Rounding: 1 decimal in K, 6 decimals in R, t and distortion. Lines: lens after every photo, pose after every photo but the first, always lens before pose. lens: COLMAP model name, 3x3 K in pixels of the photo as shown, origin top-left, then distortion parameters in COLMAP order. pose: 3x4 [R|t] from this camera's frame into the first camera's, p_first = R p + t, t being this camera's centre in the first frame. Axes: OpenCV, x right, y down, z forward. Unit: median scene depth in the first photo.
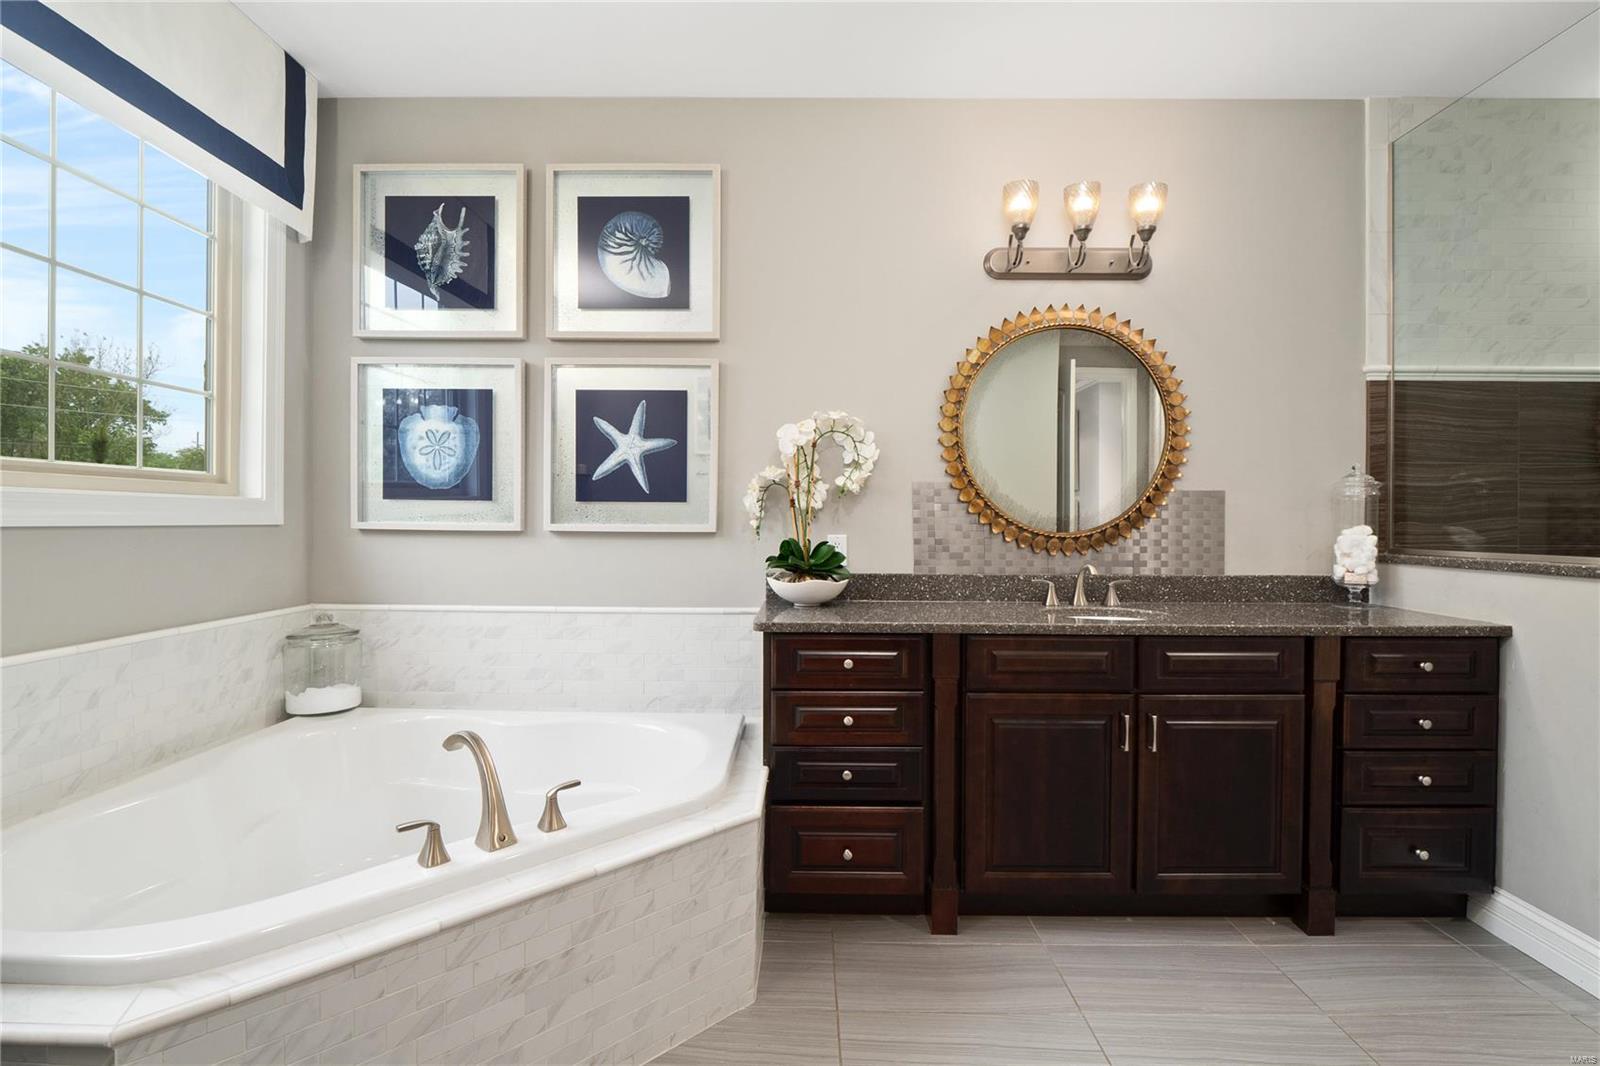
lens RADIAL K [[758.3, 0, 792.0], [0, 758.3, 509.5], [0, 0, 1]] dist [-0.013287, 0.000684]
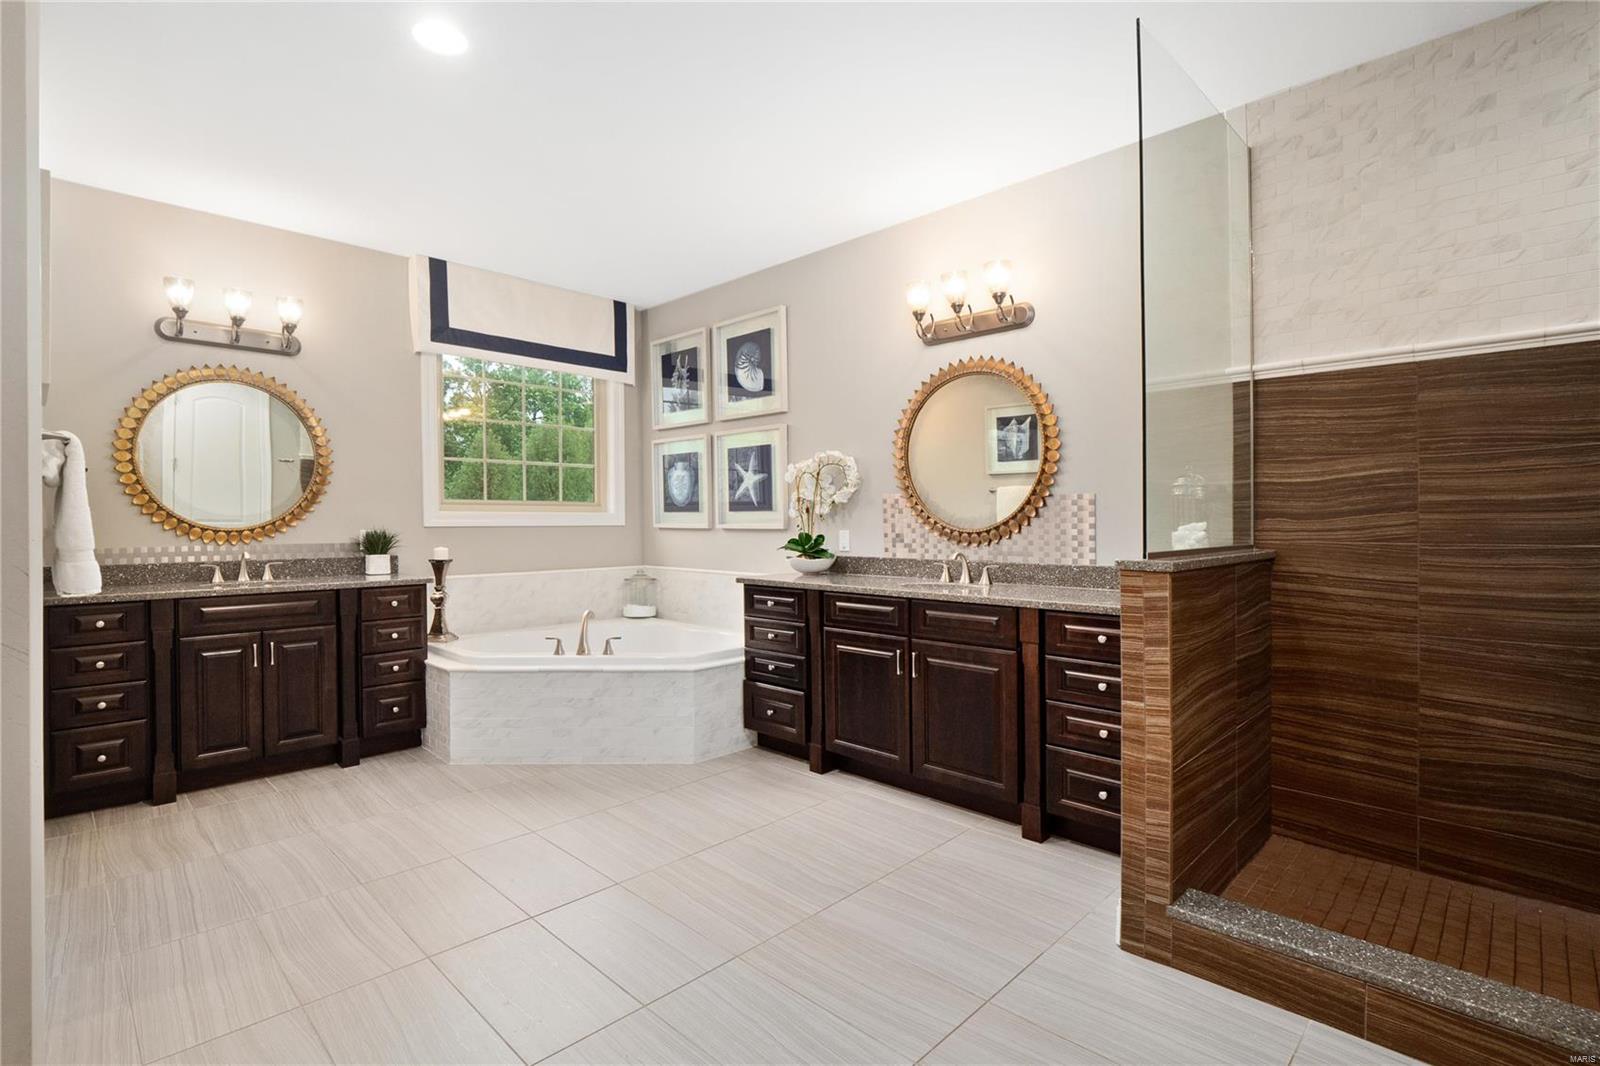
lens RADIAL K [[758.3, 0, 796.1], [0, 758.3, 520.5], [0, 0, 1]] dist [-0.013287, 0.000684]
pose [[0.720681, -0.008323, -0.693217, 1.057041], [0.014403, 0.999892, 0.002970, 0.007011], [0.693117, -0.012125, 0.720723, -0.168706]]
